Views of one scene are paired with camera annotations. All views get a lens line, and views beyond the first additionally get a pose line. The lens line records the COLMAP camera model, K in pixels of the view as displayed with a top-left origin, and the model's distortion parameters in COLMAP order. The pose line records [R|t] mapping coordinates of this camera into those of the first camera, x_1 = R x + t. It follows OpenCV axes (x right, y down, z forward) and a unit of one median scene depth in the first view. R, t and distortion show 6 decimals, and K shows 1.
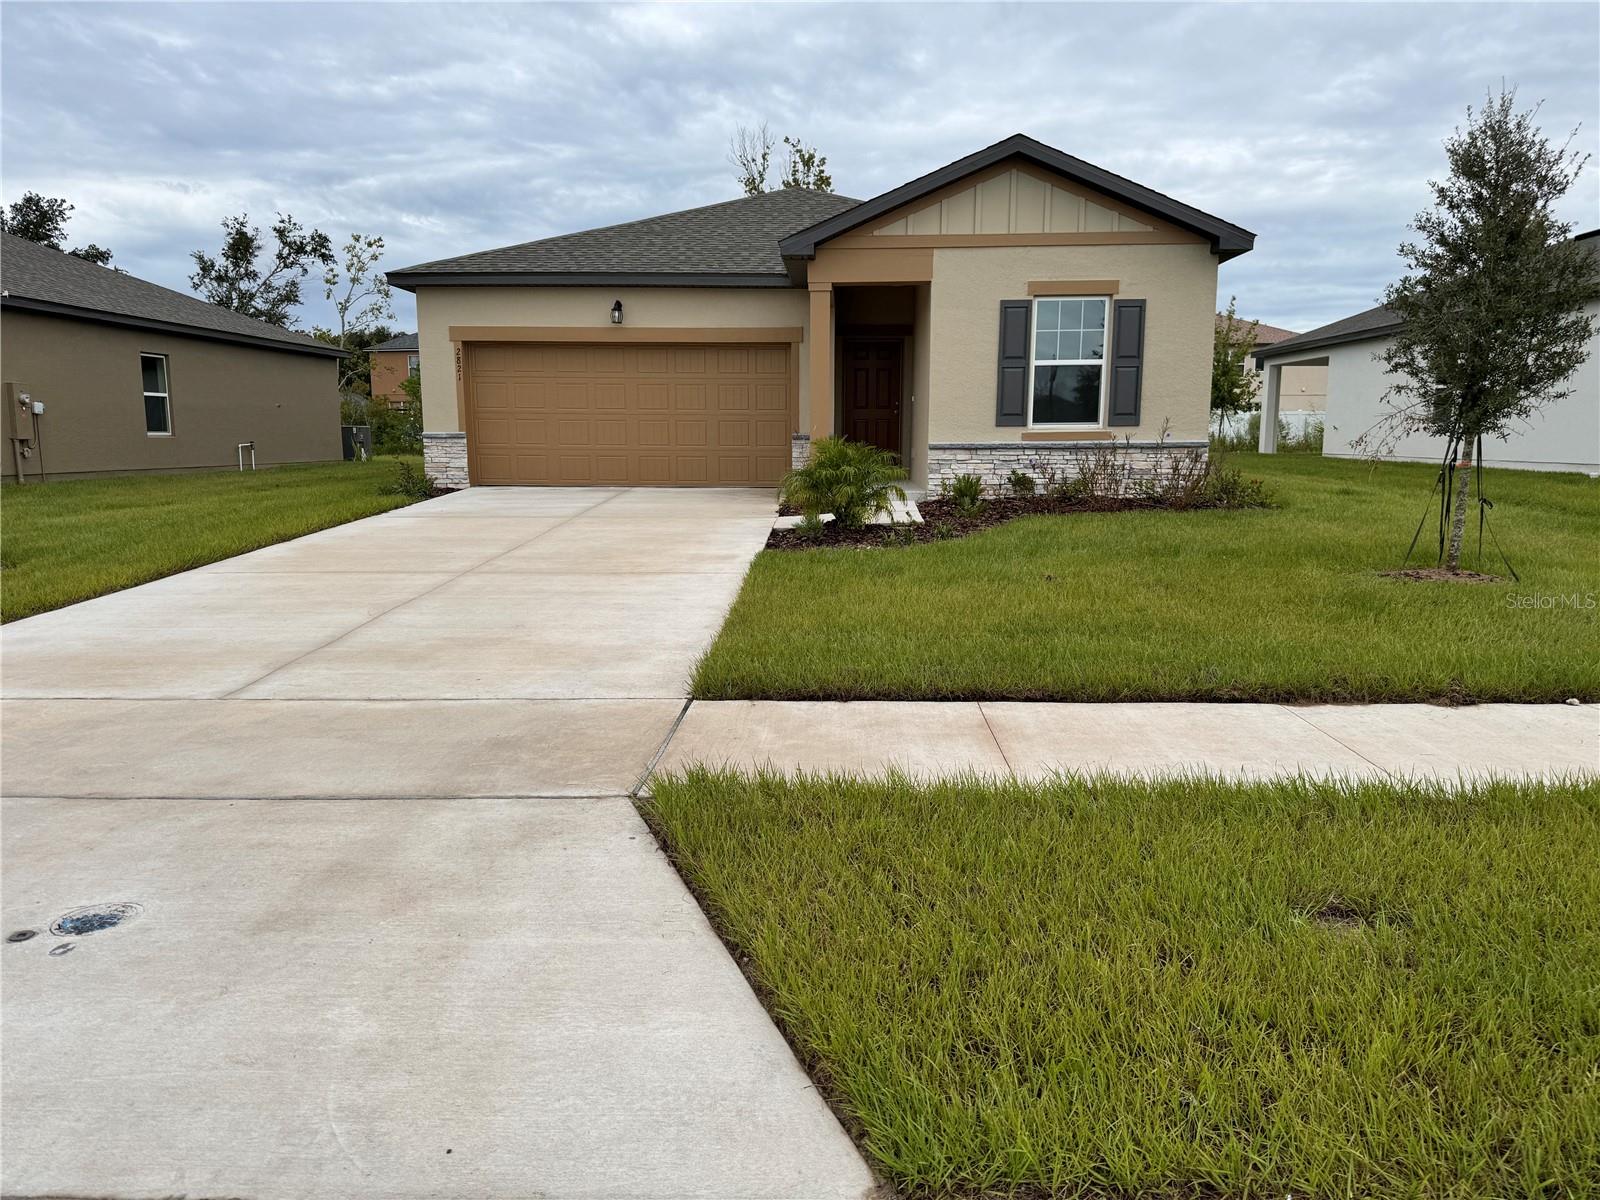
lens RADIAL K [[1141.0, 0, 804.1], [0, 1141.0, 599.1], [0, 0, 1]] dist [0.094696, -0.003041]
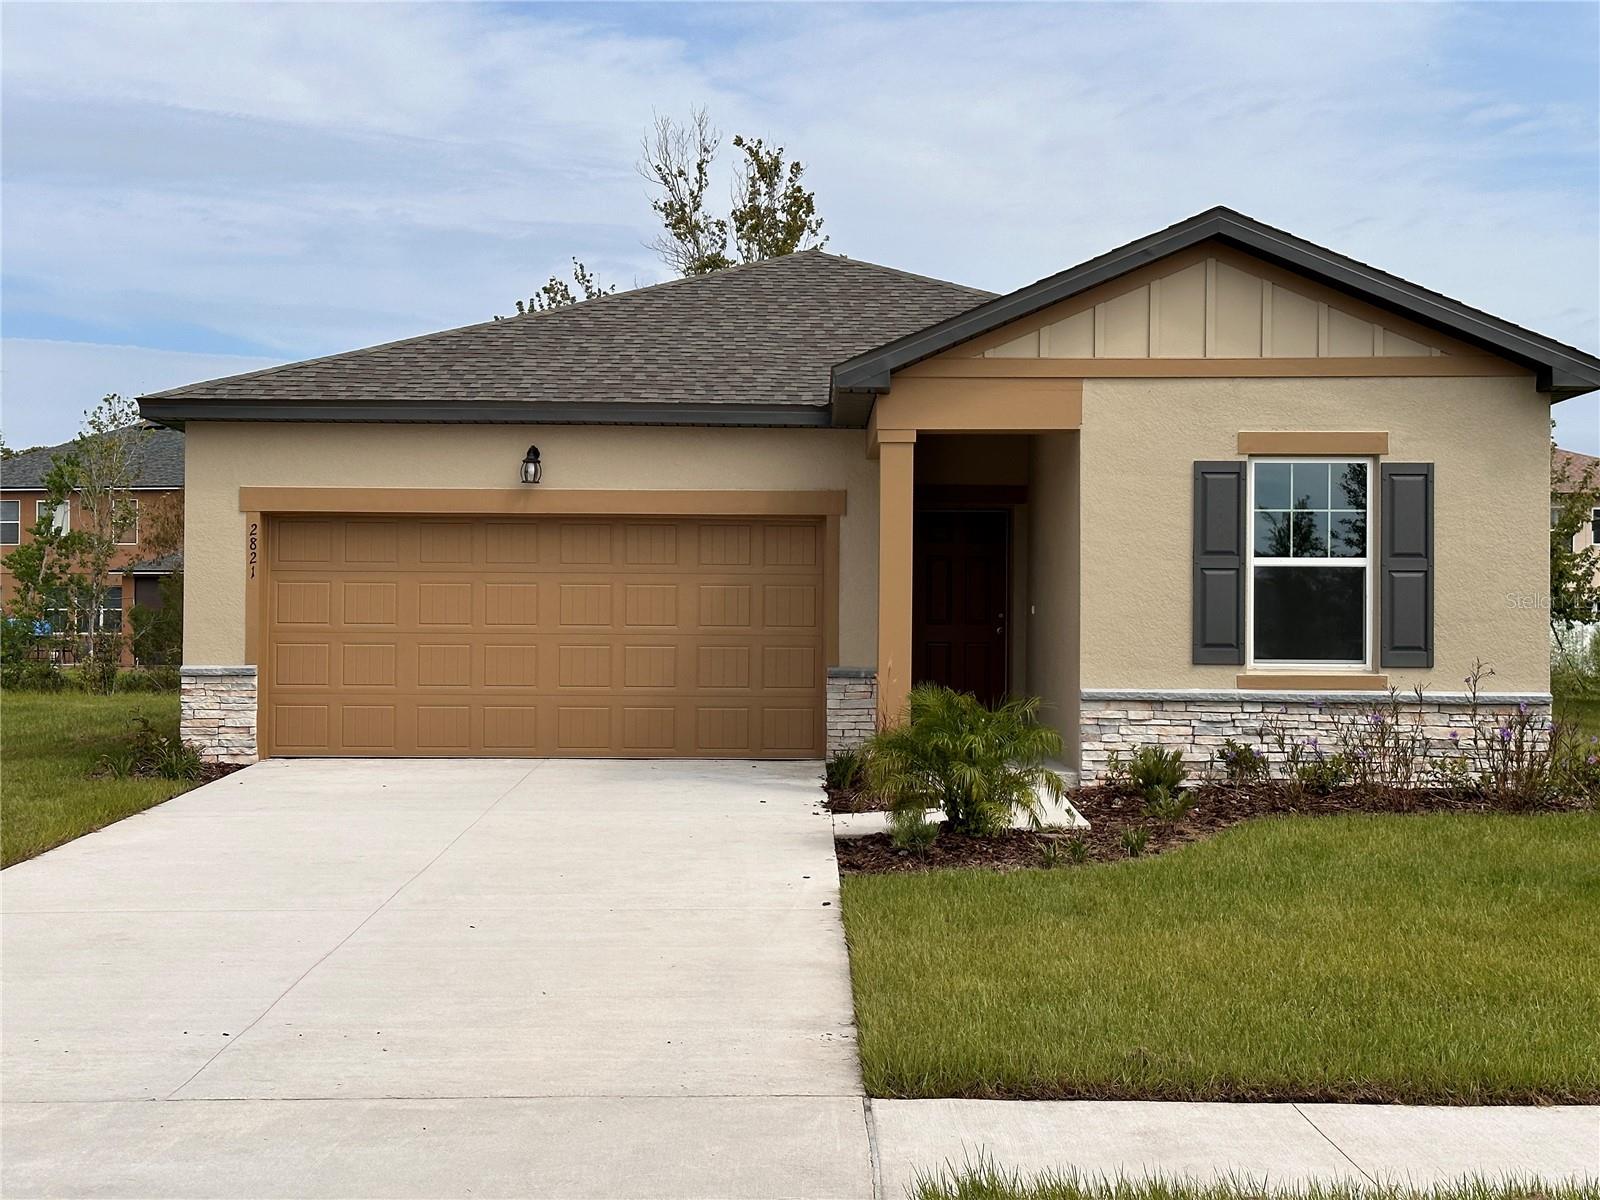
lens RADIAL K [[2235.5, 0, 800.8], [0, 2235.5, 601.5], [0, 0, 1]] dist [0.231340, 0.000000]
pose [[0.999317, 0.006560, 0.036356, -0.080391], [-0.000620, 0.986949, -0.161029, 0.006104], [-0.036938, 0.160896, 0.986280, -0.157955]]
